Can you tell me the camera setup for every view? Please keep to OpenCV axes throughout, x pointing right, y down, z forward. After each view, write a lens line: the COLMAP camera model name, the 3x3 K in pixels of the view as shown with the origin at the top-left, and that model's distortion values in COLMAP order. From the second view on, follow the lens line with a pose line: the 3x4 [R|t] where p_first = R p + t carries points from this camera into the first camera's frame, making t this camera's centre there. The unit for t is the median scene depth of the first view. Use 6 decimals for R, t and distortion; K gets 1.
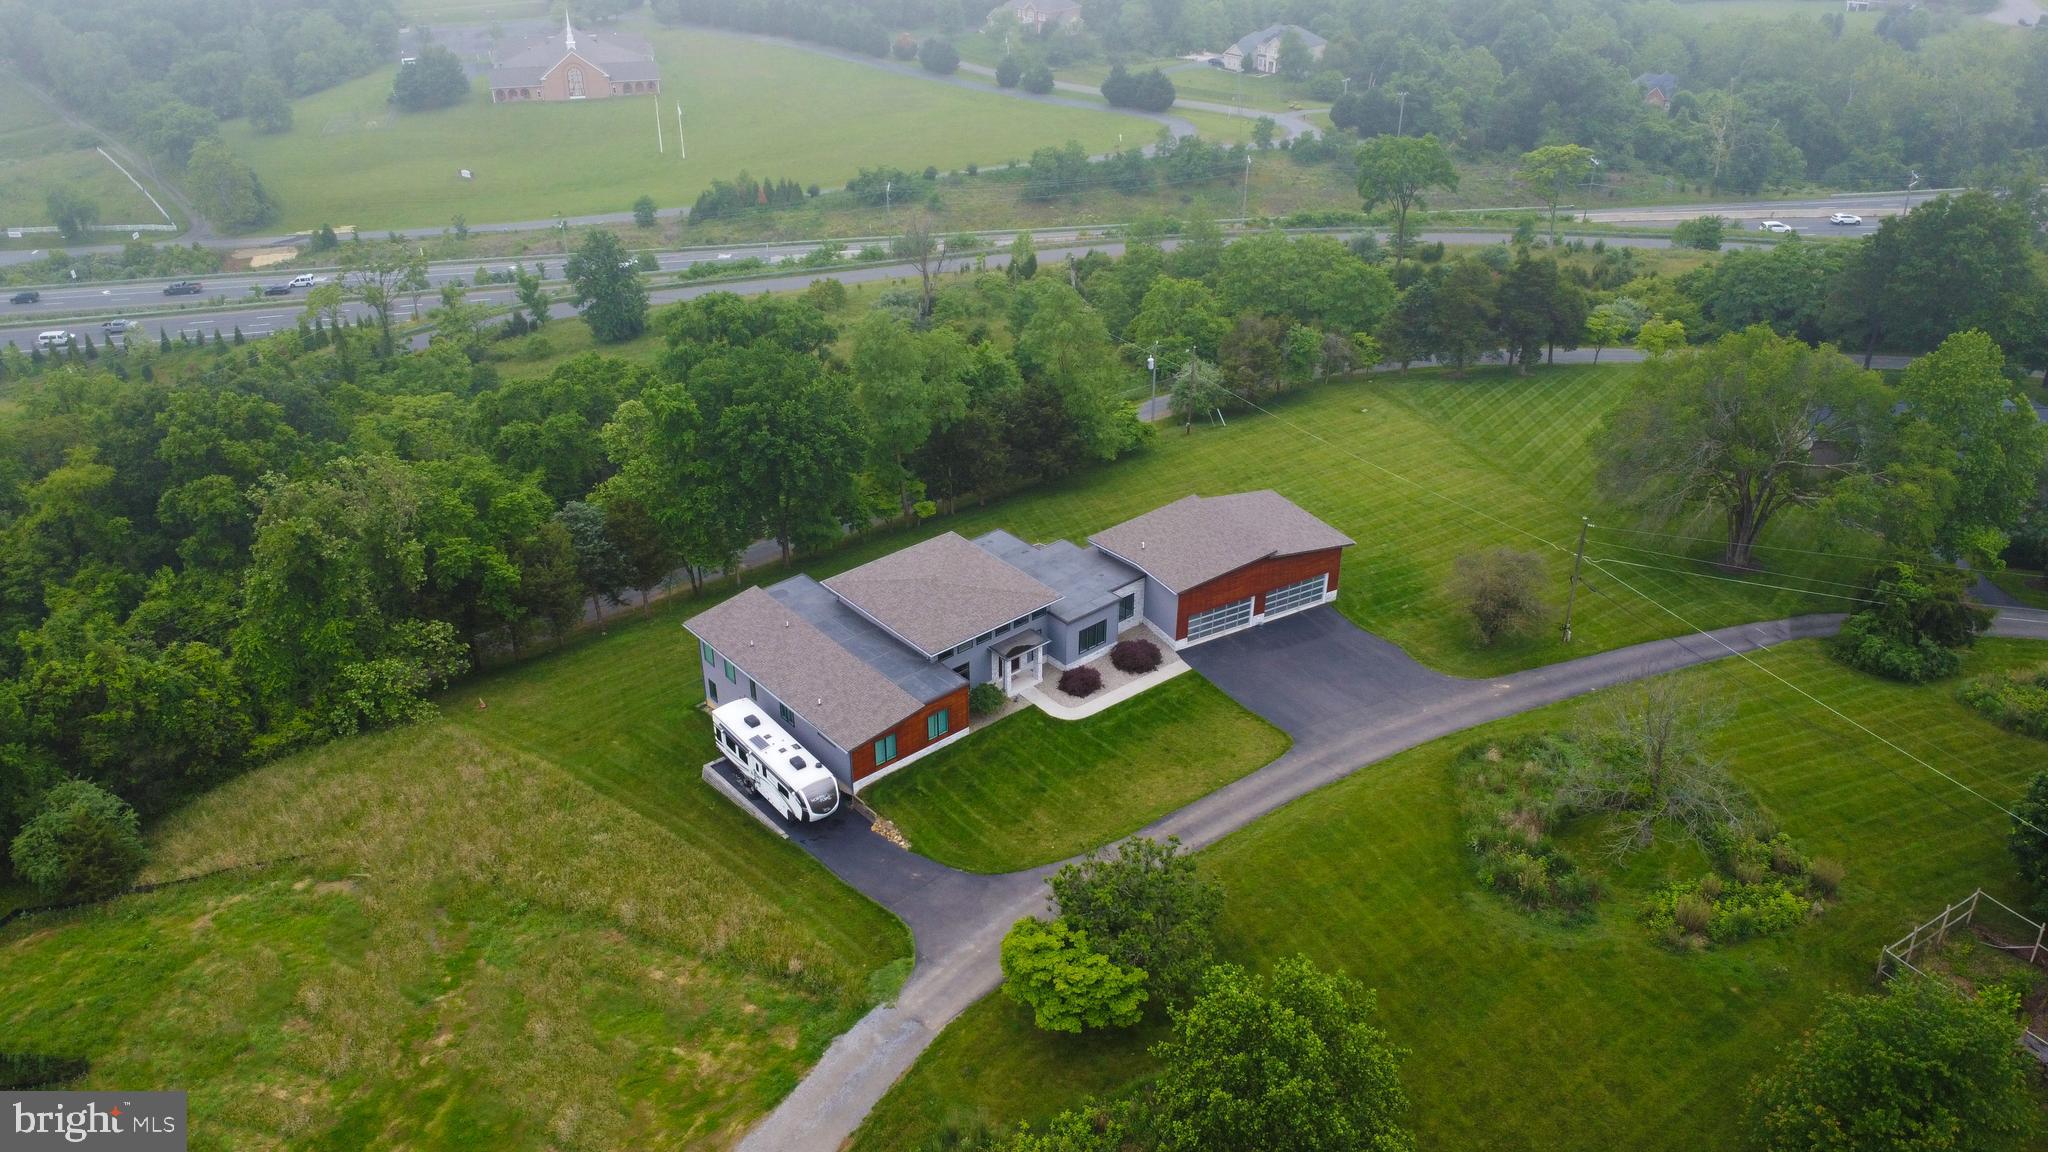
lens RADIAL K [[1551.9, 0, 1024.0], [0, 1551.9, 576.0], [0, 0, 1]] dist [0.002834, 0.001966]
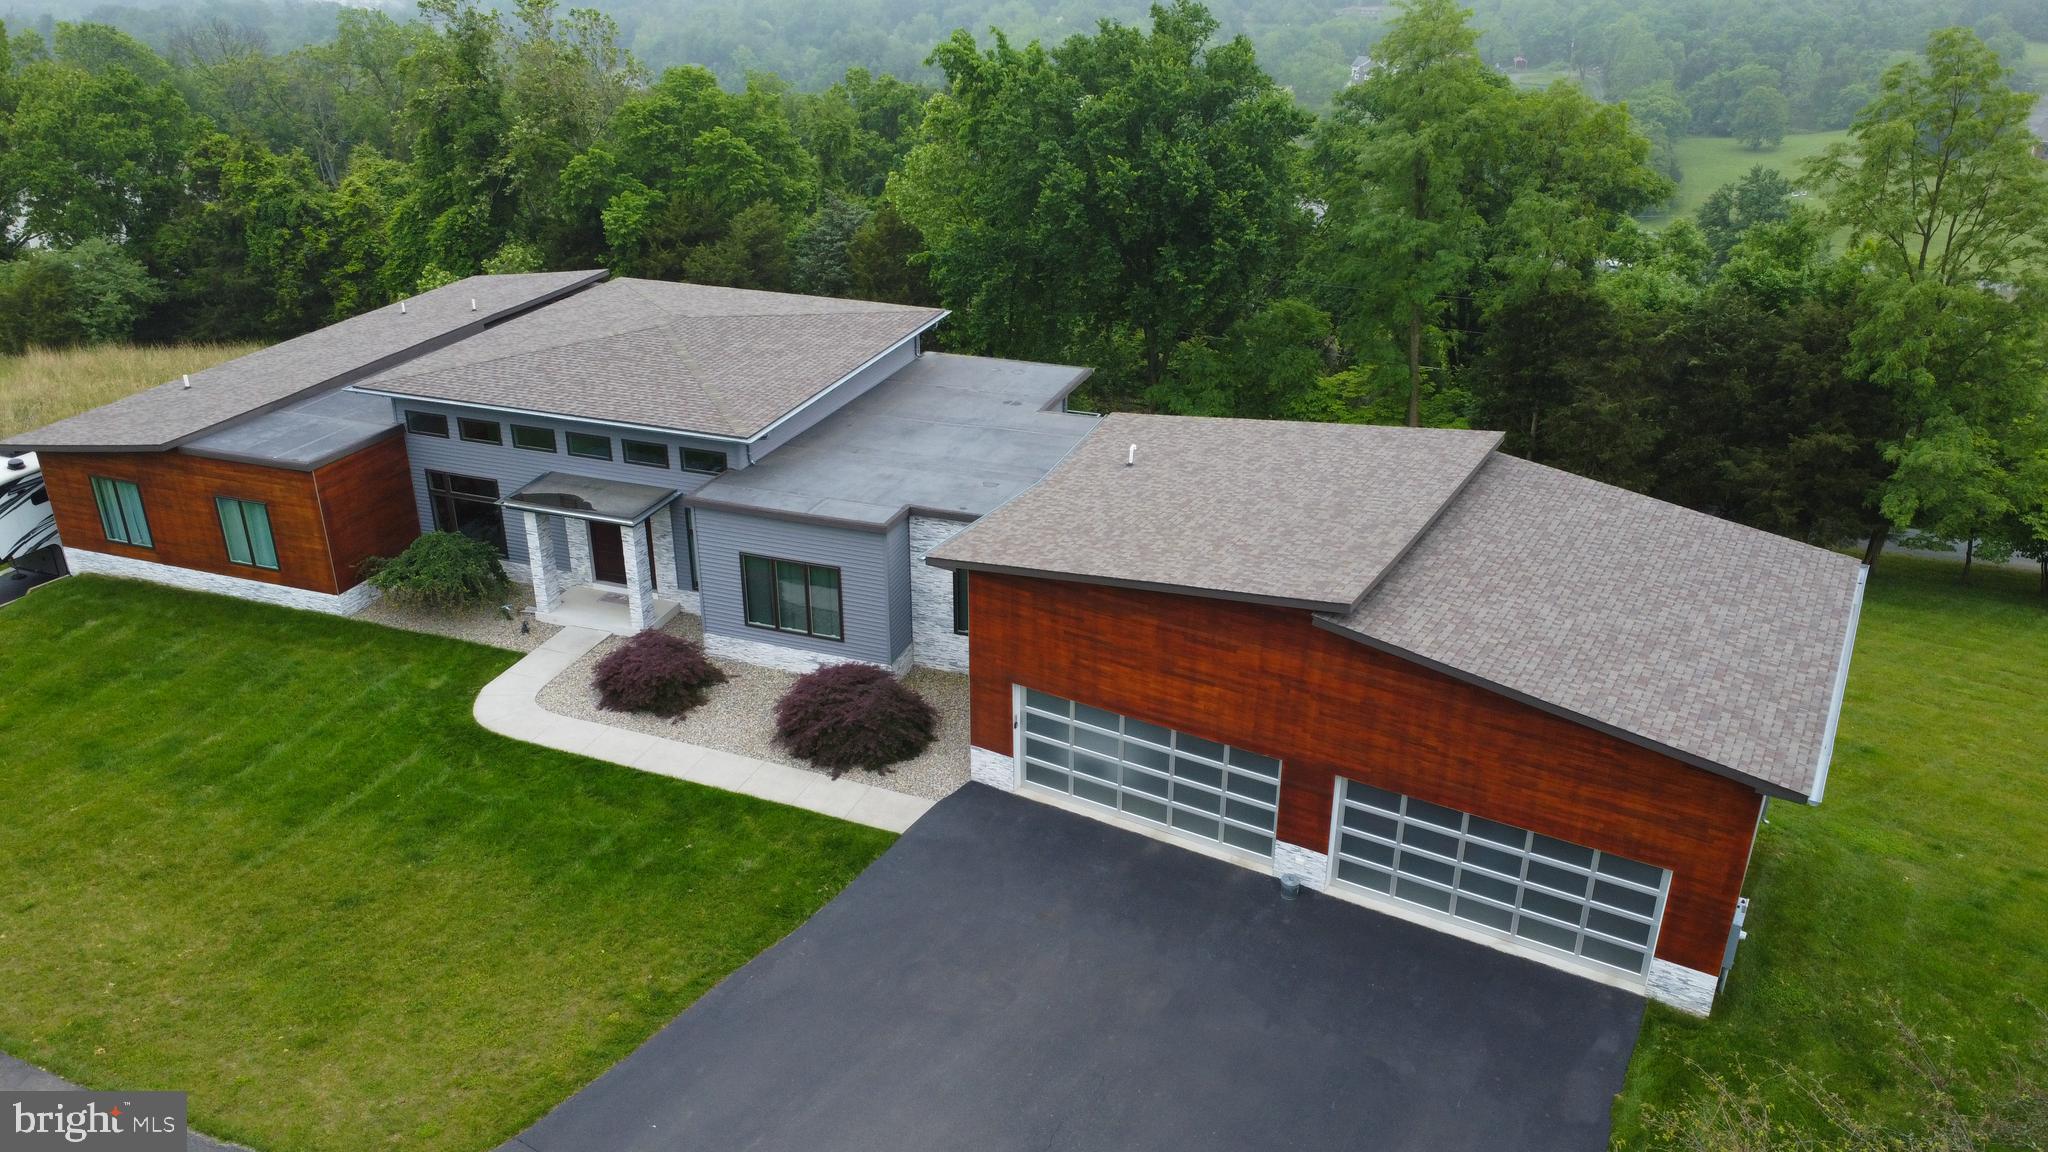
lens RADIAL K [[1514.5, 0, 1024.0], [0, 1514.5, 576.0], [0, 0, 1]] dist [0.005049, 0.001942]
pose [[0.490830, 0.358213, -0.794210, 0.331551], [-0.428388, 0.892992, 0.138018, -0.032238], [0.758663, 0.272487, 0.591762, 0.852262]]
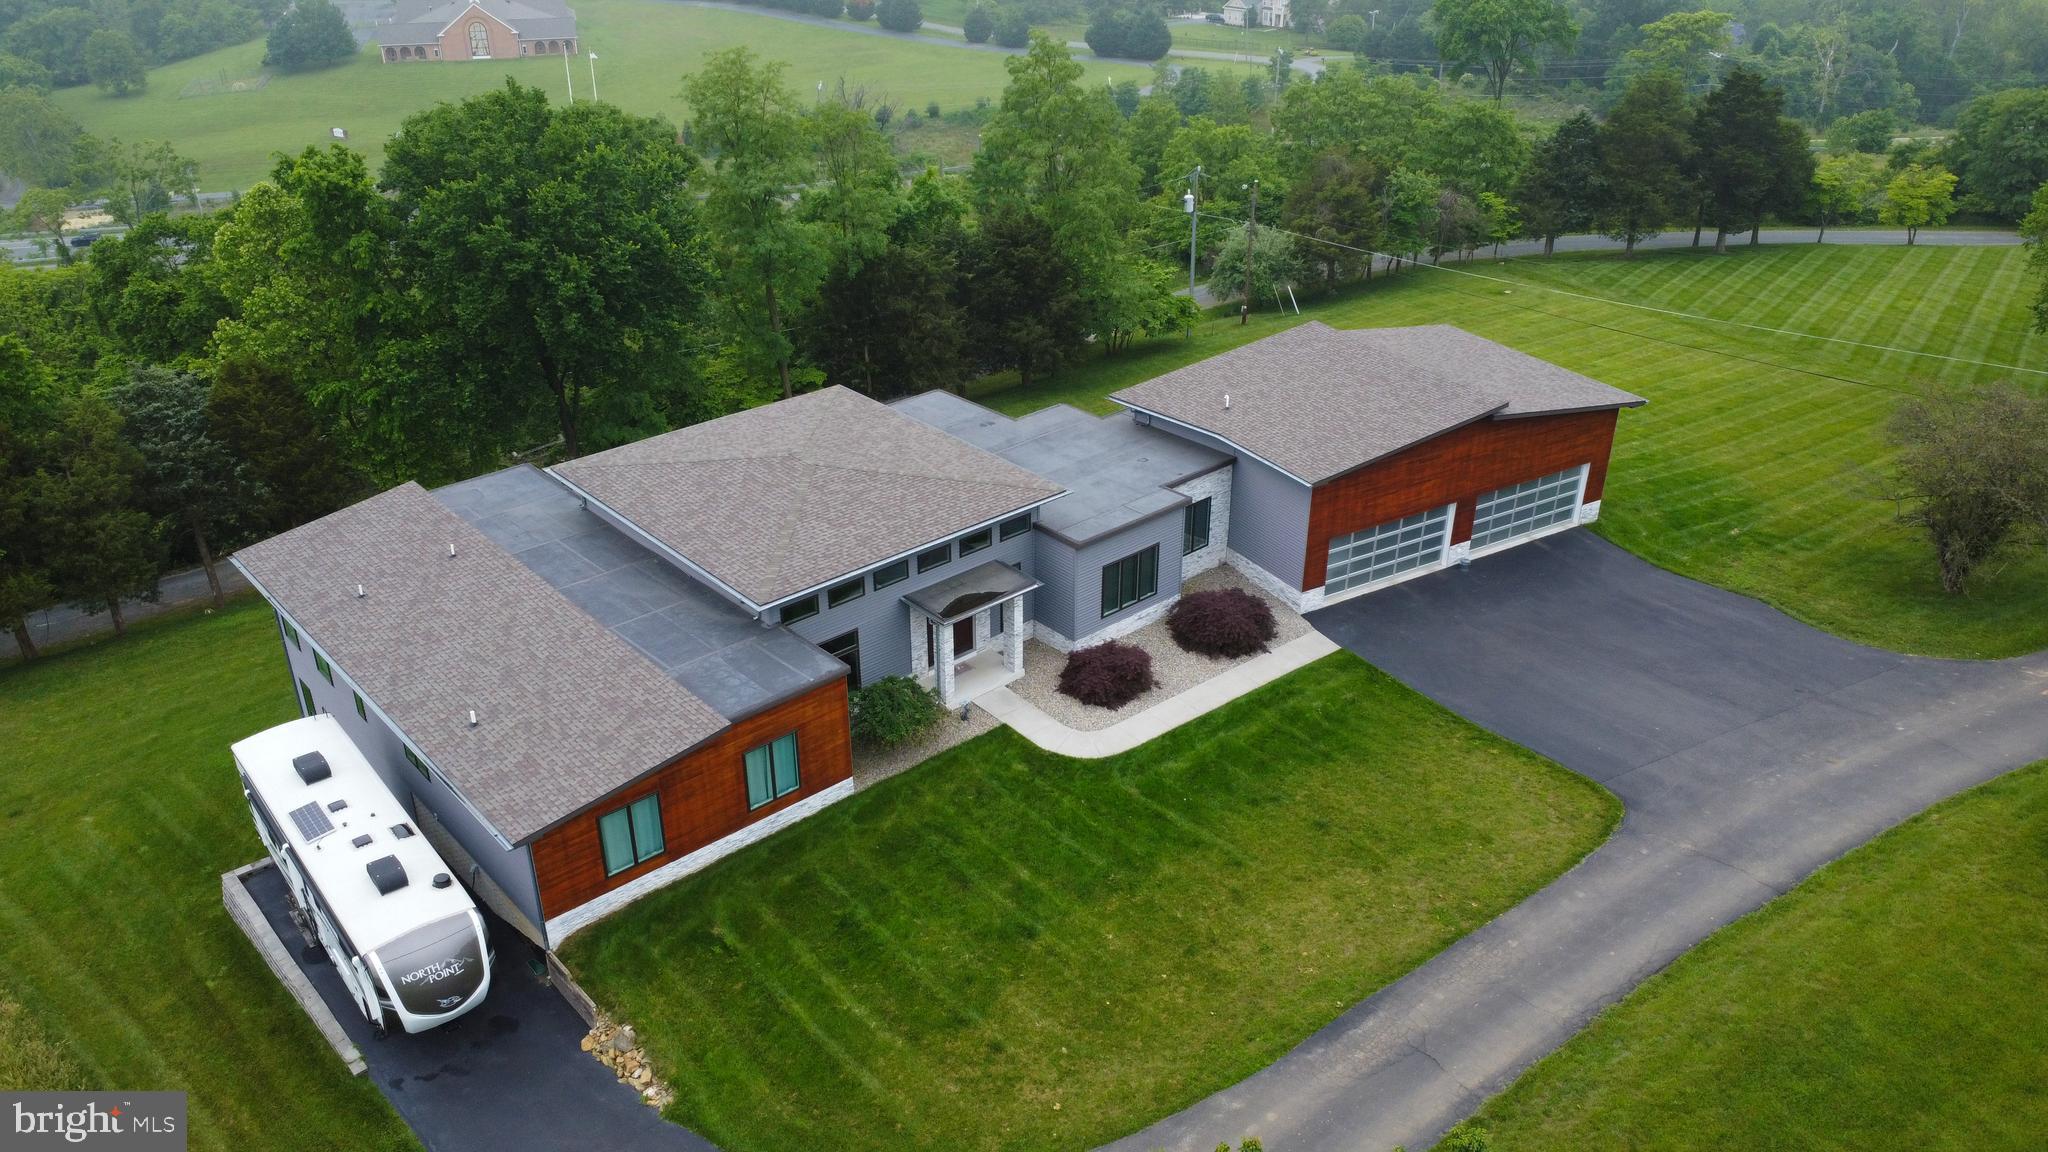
lens RADIAL K [[1551.9, 0, 1024.0], [0, 1551.9, 576.0], [0, 0, 1]] dist [0.002834, 0.001966]
pose [[0.999871, -0.008849, 0.013421, 0.005996], [0.009302, 0.999376, -0.034088, 0.053895], [-0.013111, 0.034208, 0.999329, 0.538845]]
